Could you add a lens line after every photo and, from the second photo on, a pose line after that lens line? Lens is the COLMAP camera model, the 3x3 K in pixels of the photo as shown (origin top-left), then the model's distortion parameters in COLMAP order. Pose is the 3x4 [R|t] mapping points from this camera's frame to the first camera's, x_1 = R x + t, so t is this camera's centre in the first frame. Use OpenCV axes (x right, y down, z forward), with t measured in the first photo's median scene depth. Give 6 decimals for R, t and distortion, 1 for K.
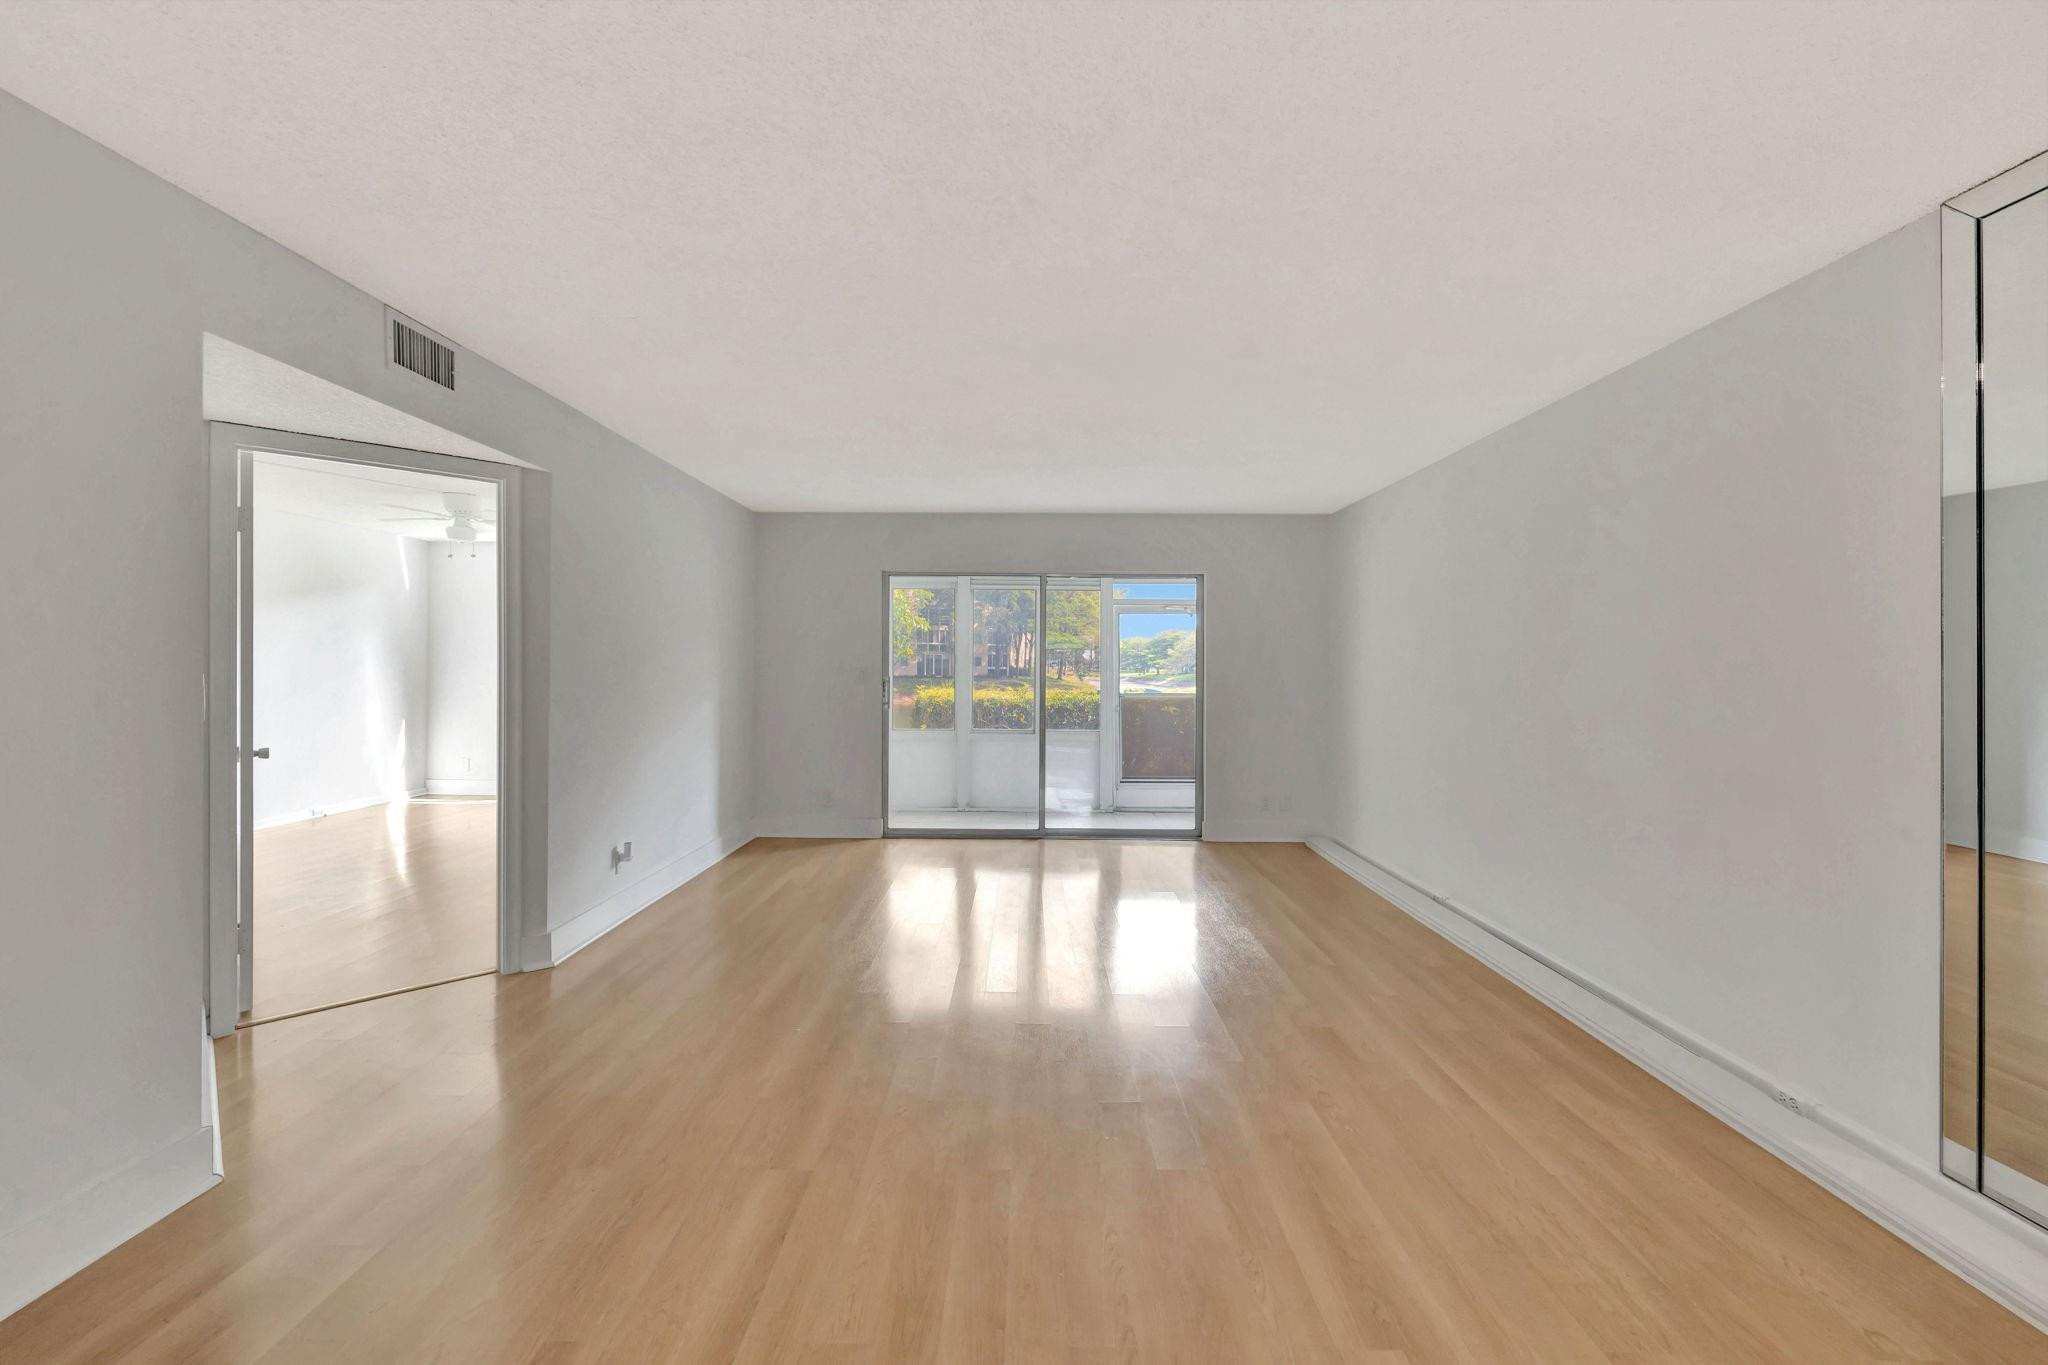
lens RADIAL K [[857.9, 0, 1017.4], [0, 857.9, 661.8], [0, 0, 1]] dist [0.000210, 0.000019]
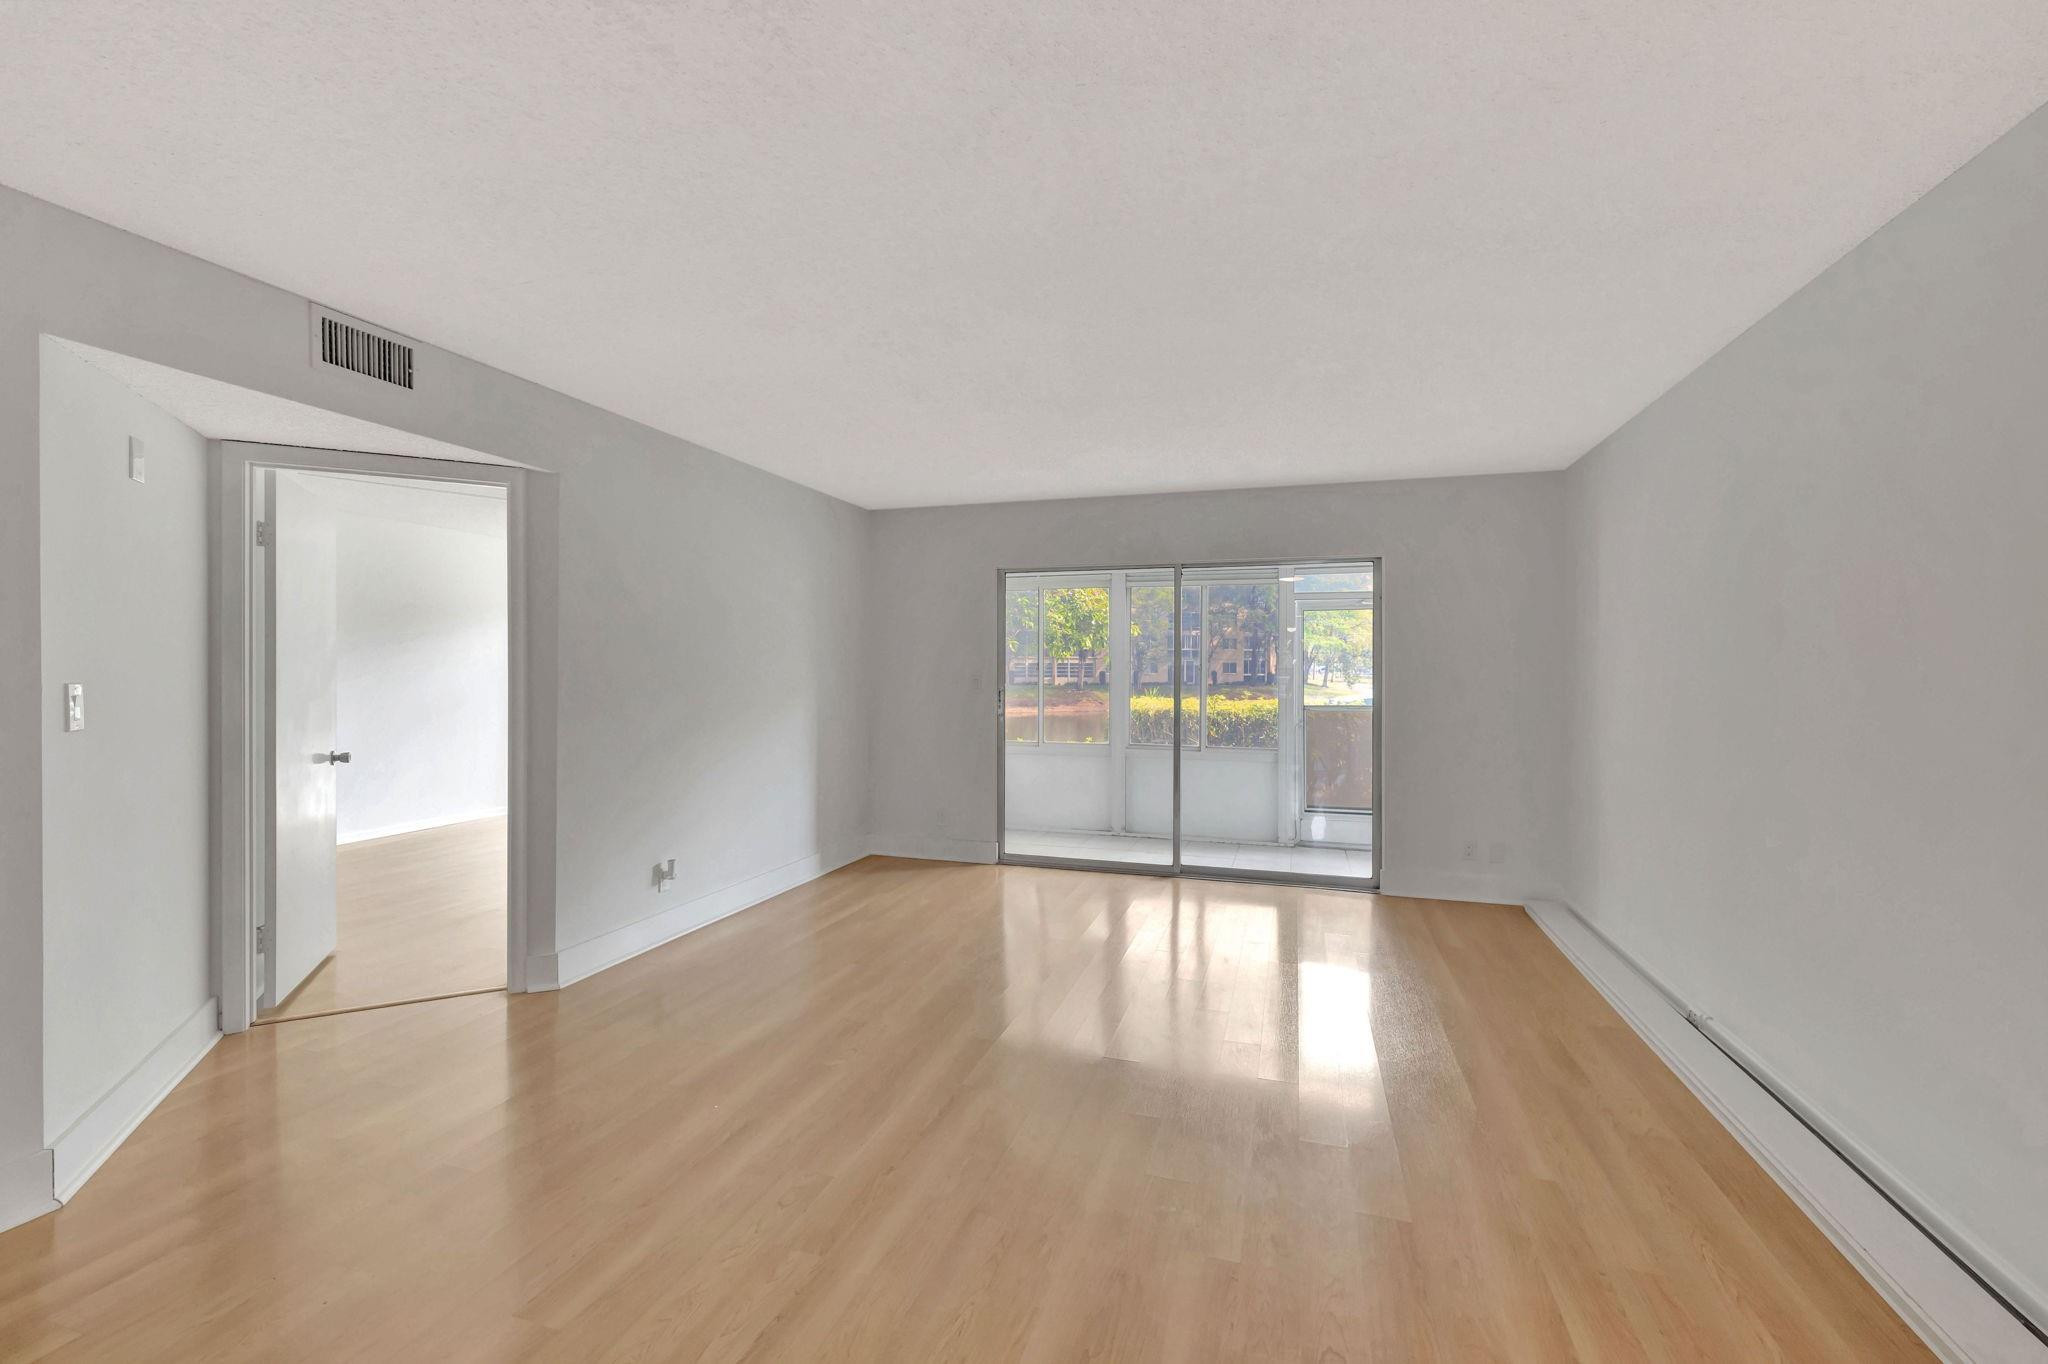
lens RADIAL K [[864.5, 0, 1018.2], [0, 864.5, 666.2], [0, 0, 1]] dist [0.000455, -0.000002]
pose [[0.952938, -0.004264, -0.303137, 0.153064], [0.003563, 0.999990, -0.002865, 0.000022], [0.303146, 0.001650, 0.952943, 0.151349]]
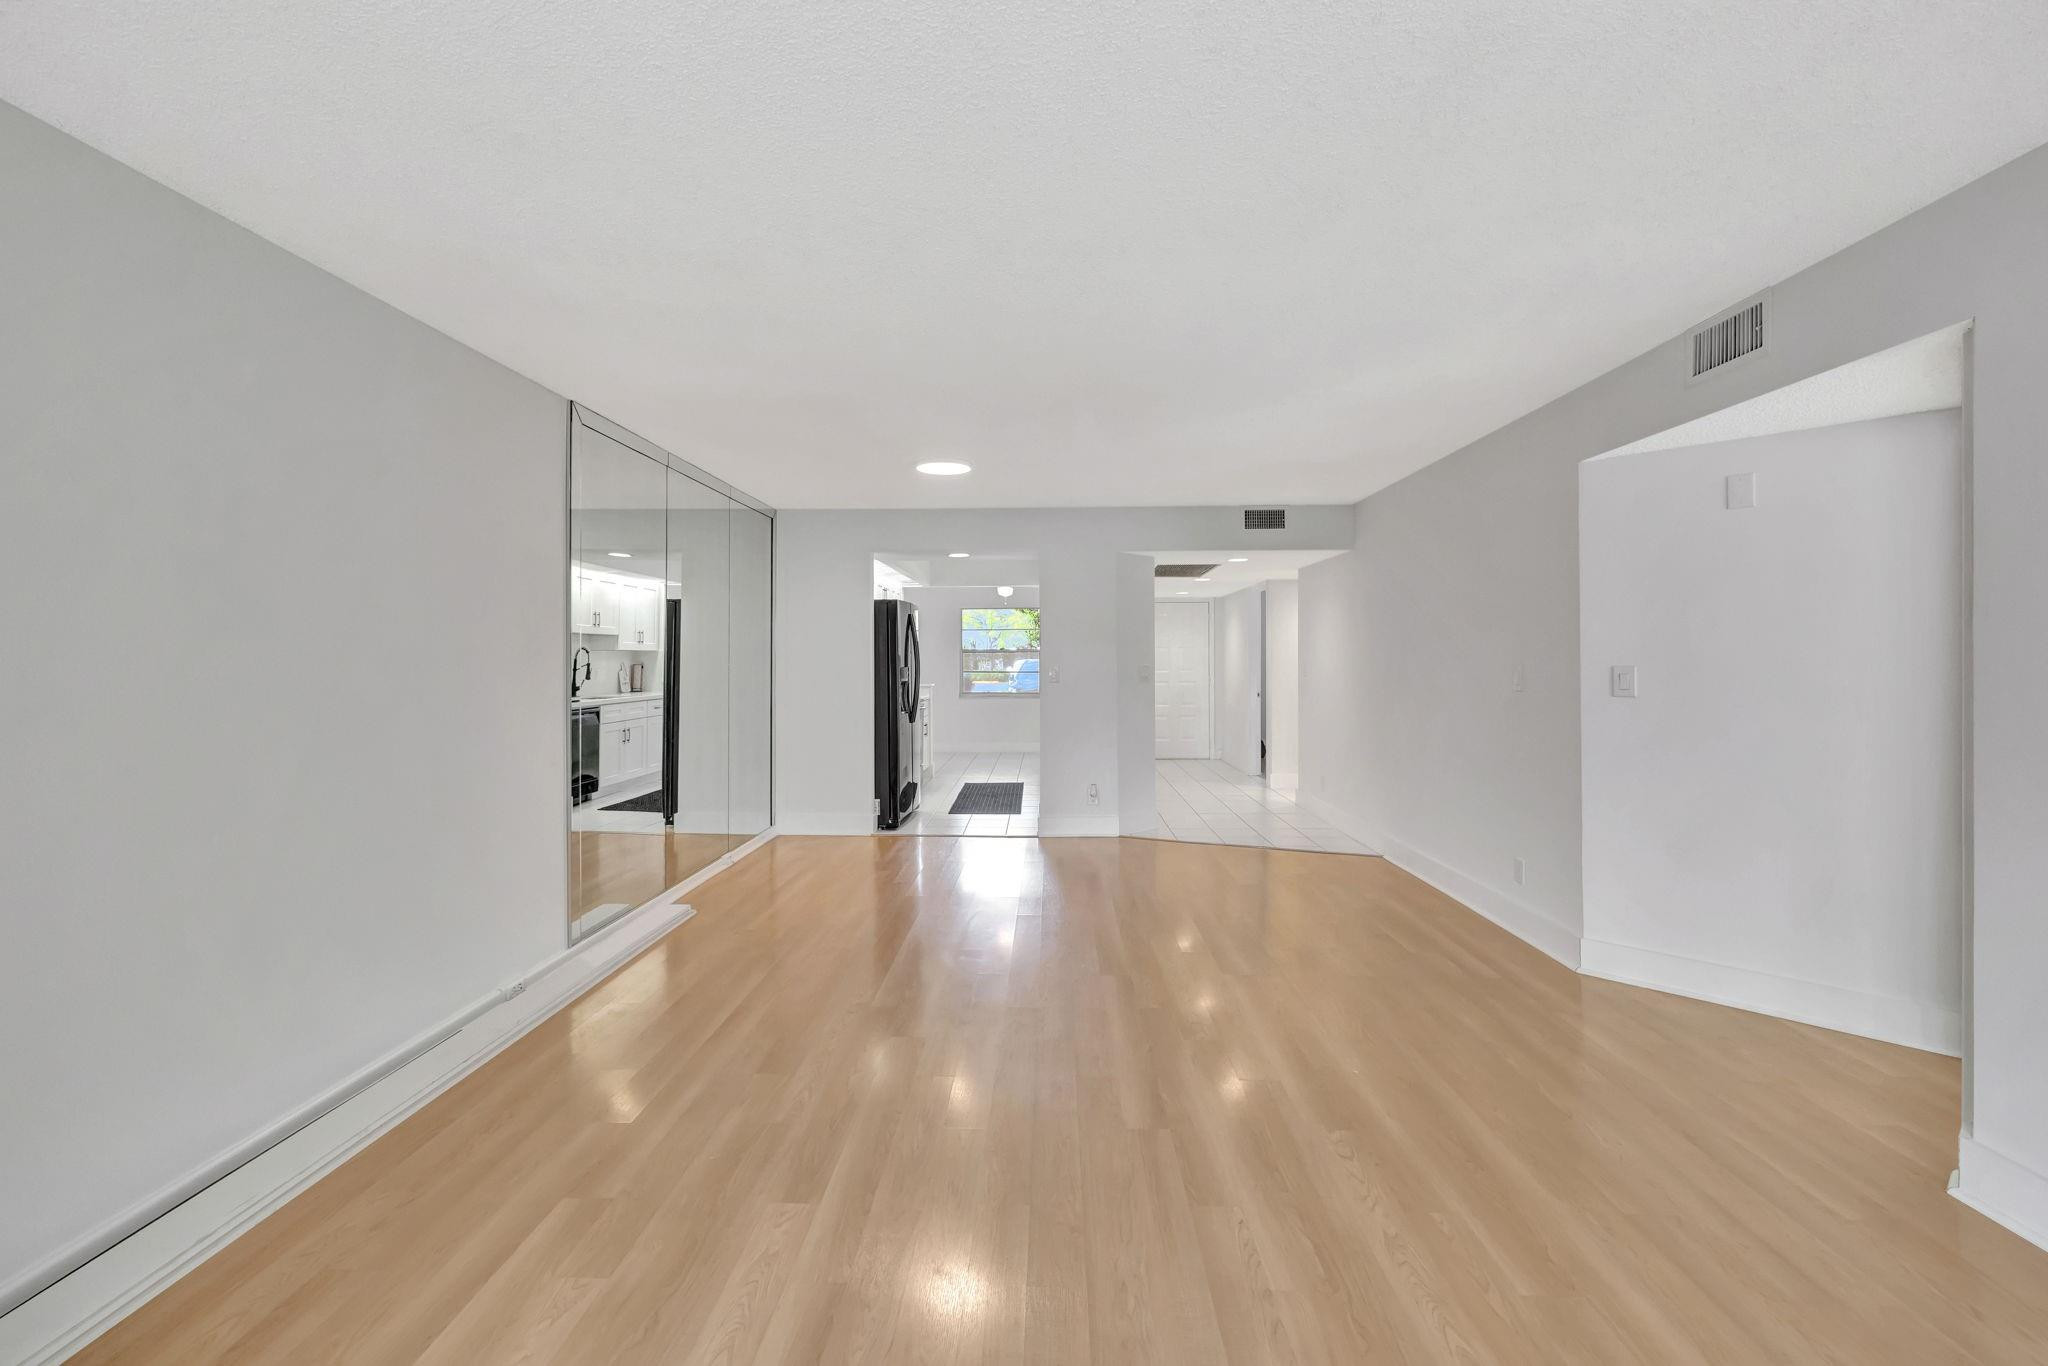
lens RADIAL K [[857.9, 0, 1017.4], [0, 857.9, 662.3], [0, 0, 1]] dist [0.000210, 0.000019]
pose [[-0.999335, -0.000970, 0.036445, 0.035183], [-0.000926, 0.999999, 0.001227, 0.002017], [-0.036446, 0.001193, -0.999335, 1.022988]]
